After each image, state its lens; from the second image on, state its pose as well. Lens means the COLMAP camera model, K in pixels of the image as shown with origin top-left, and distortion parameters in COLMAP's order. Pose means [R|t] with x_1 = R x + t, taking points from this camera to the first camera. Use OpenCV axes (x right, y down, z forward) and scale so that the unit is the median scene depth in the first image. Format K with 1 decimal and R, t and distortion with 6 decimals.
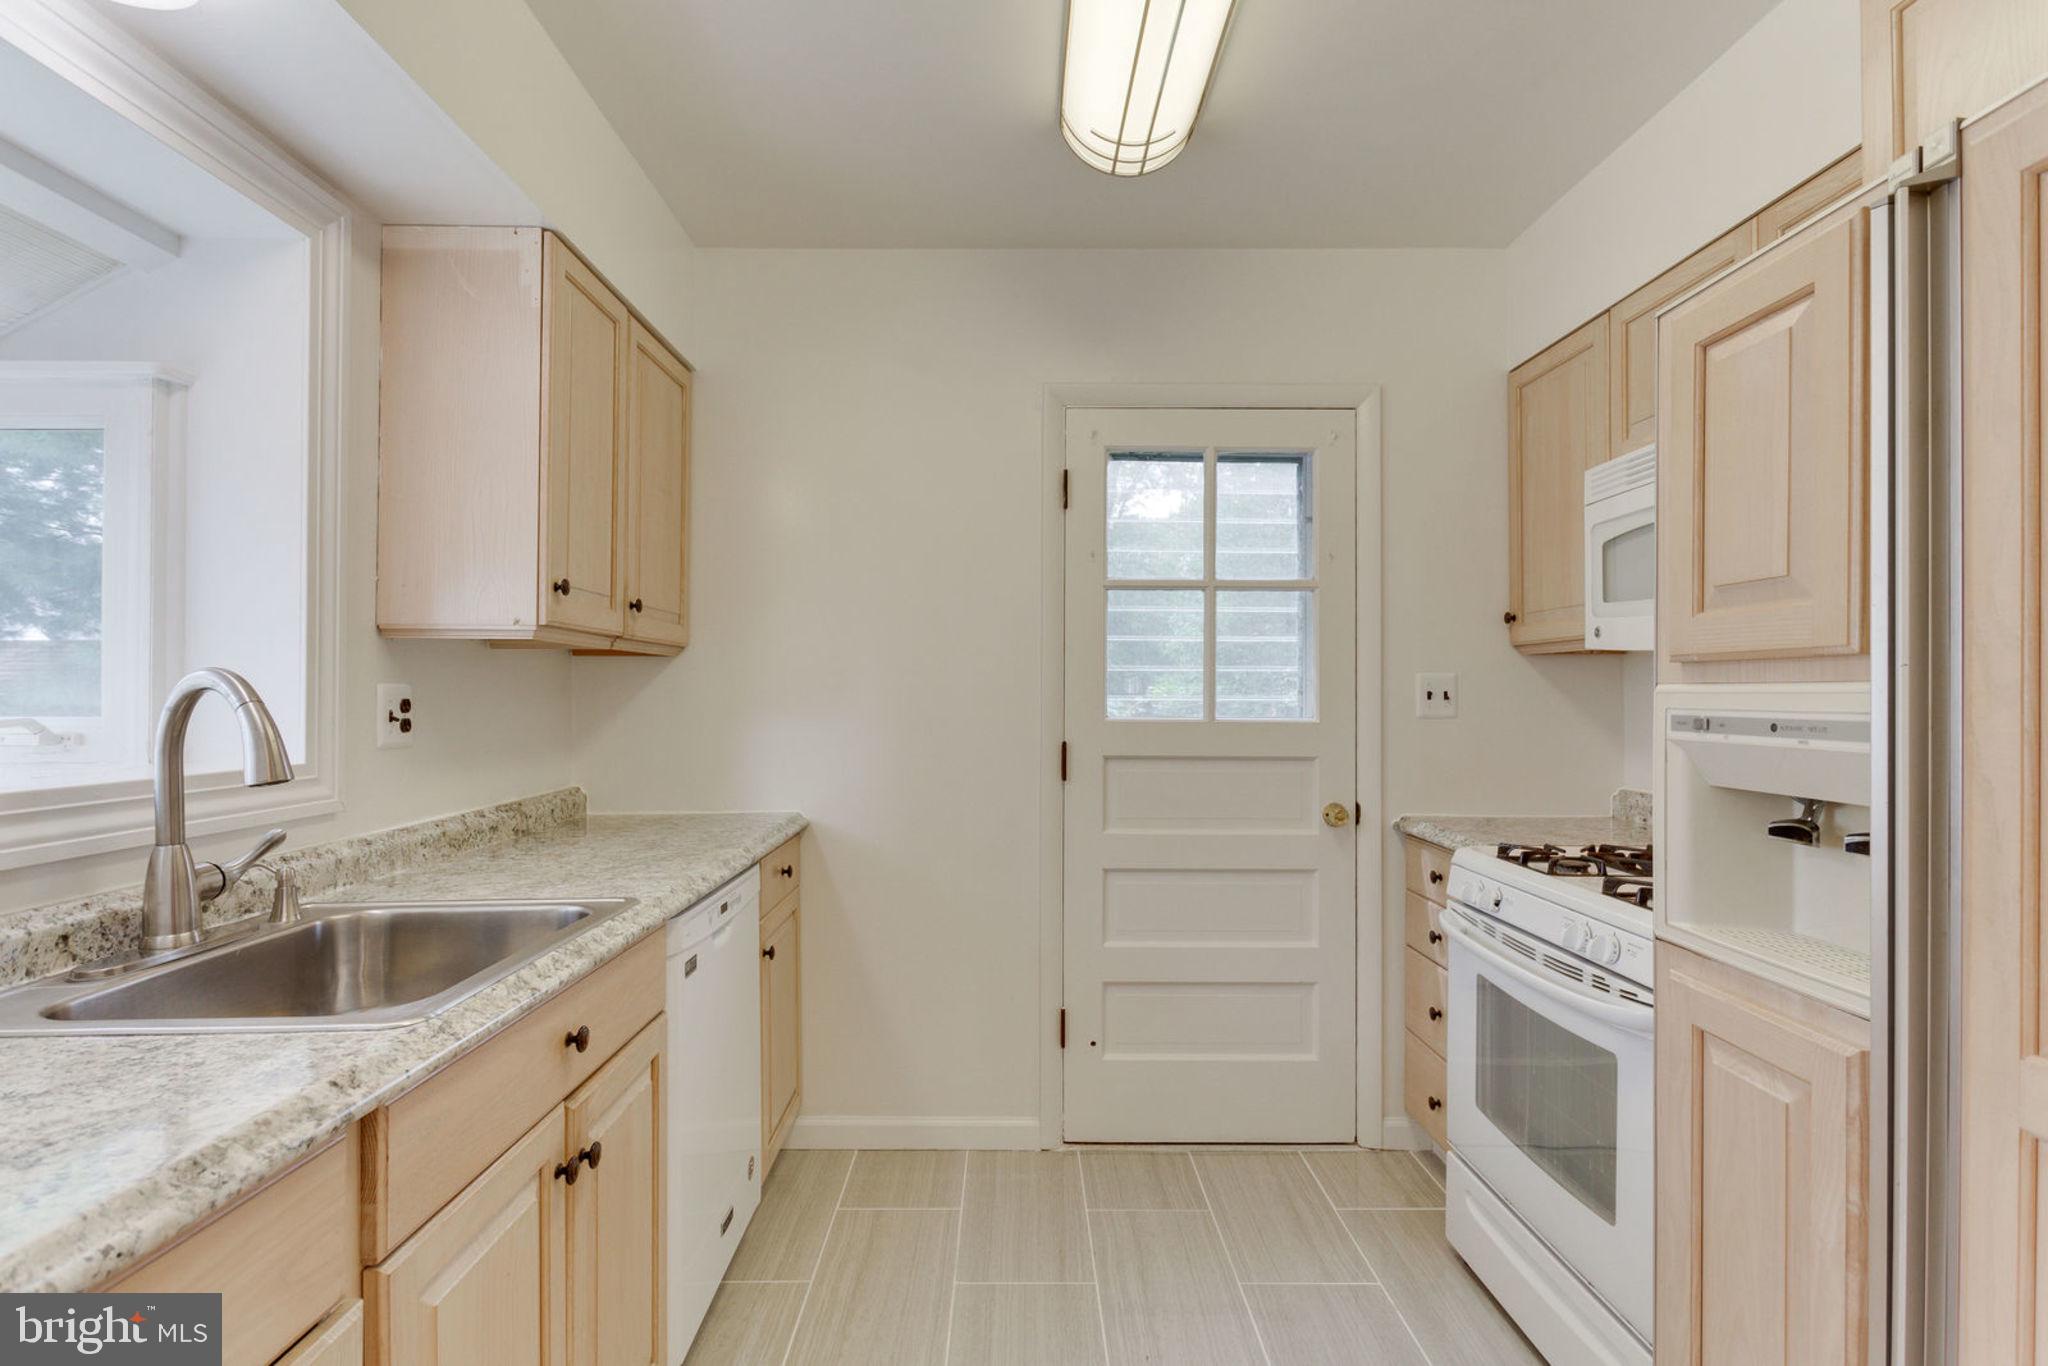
lens RADIAL K [[973.6, 0, 1019.1], [0, 973.6, 673.2], [0, 0, 1]] dist [0.006086, -0.007030]
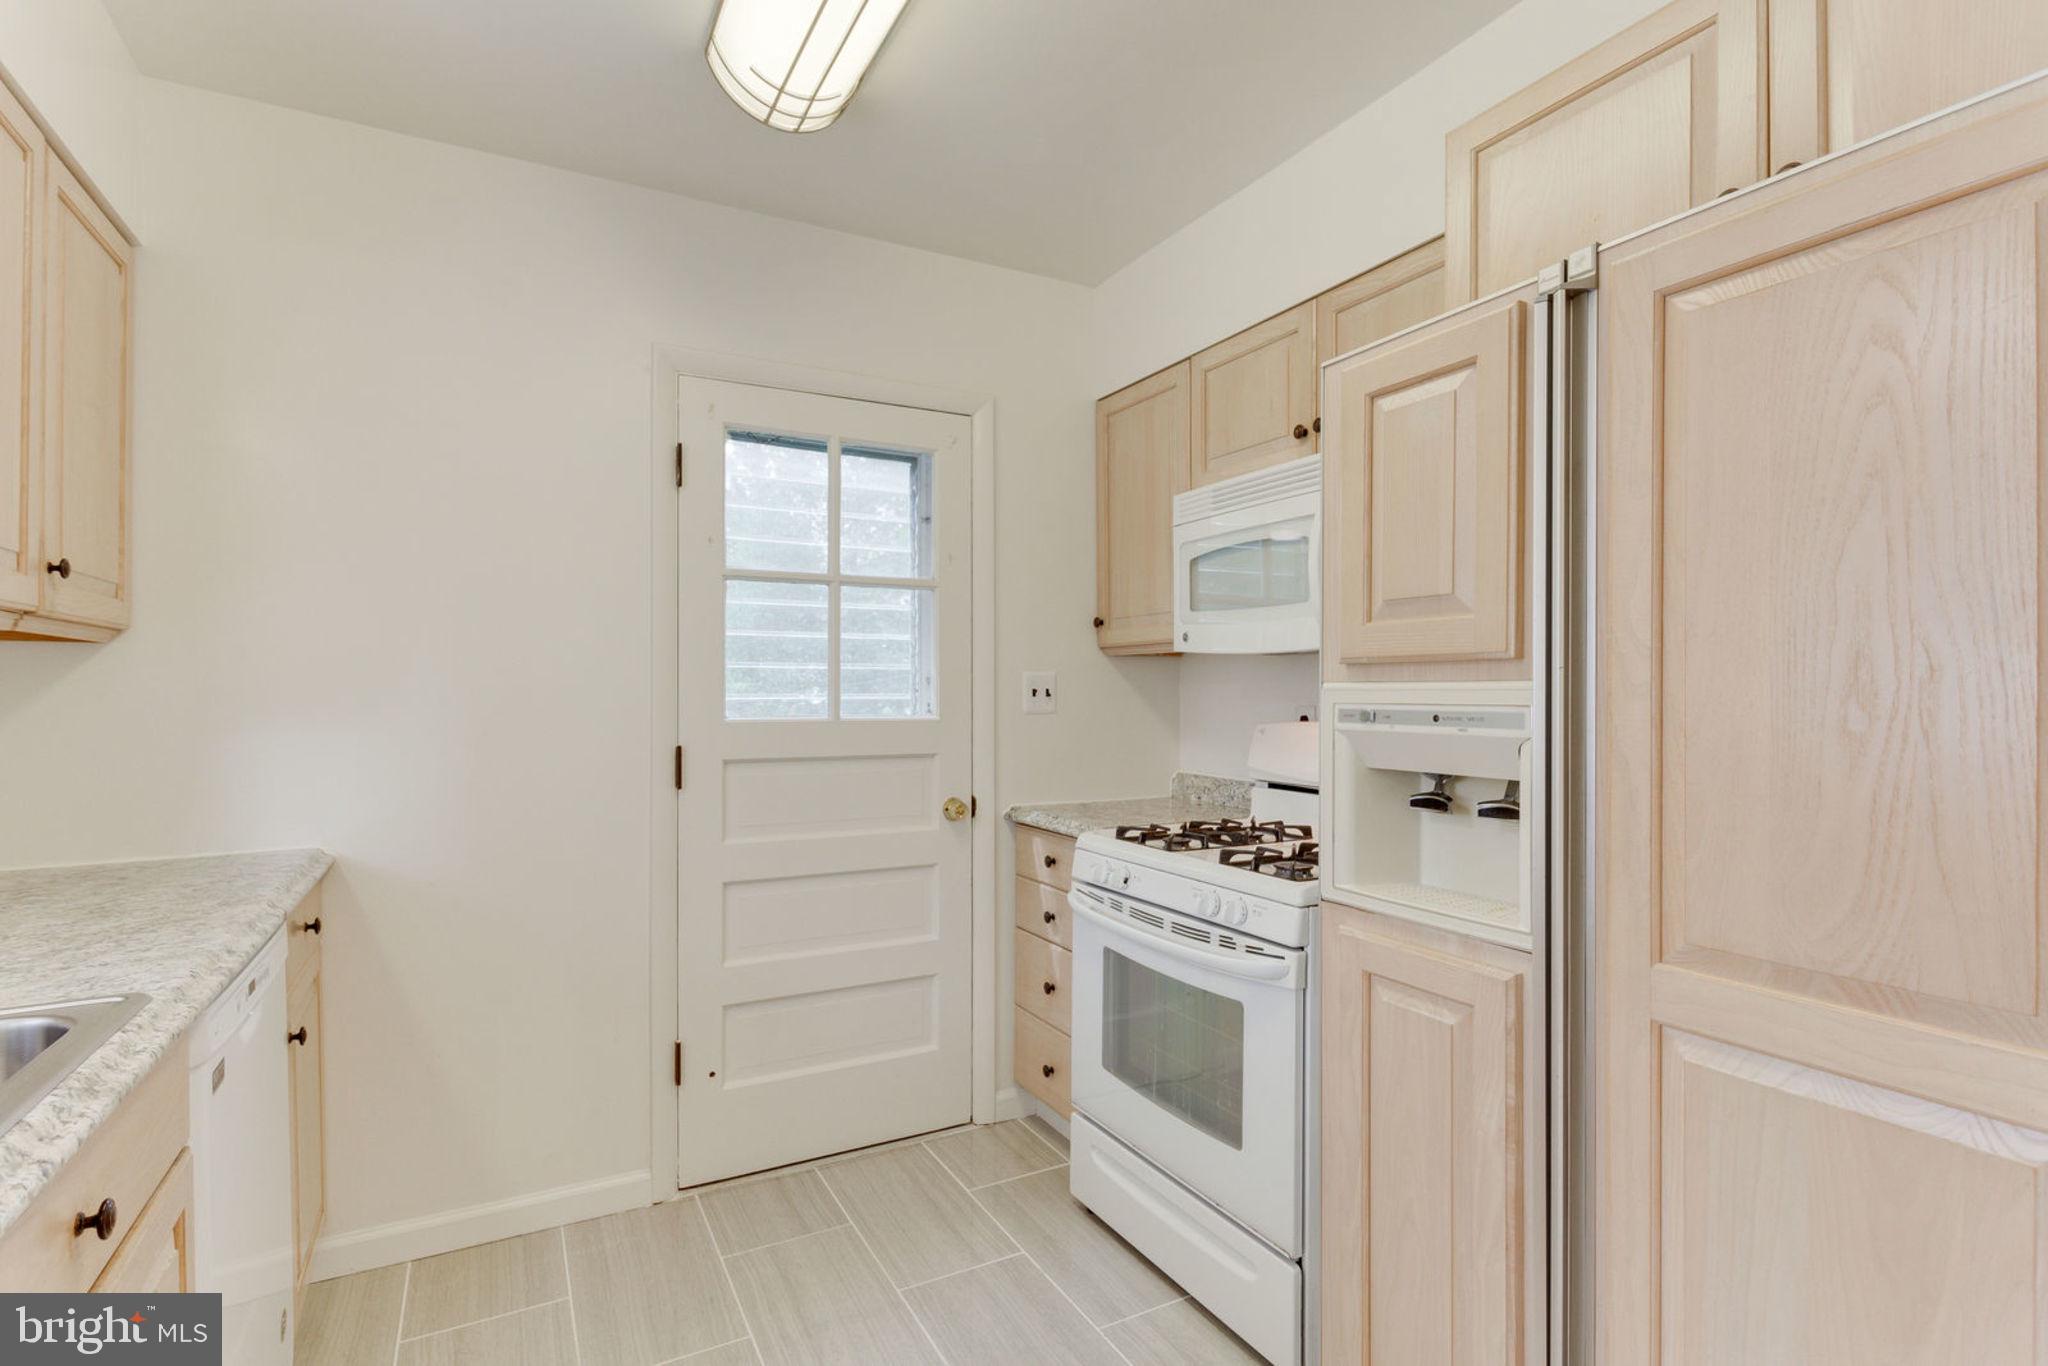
lens RADIAL K [[971.6, 0, 1024.0], [0, 971.6, 683.0], [0, 0, 1]] dist [0.011554, -0.008472]
pose [[0.886759, 0.000053, 0.462233, -0.106500], [-0.005775, 0.999923, 0.010965, 0.000542], [-0.462197, -0.012393, 0.886691, 0.069711]]
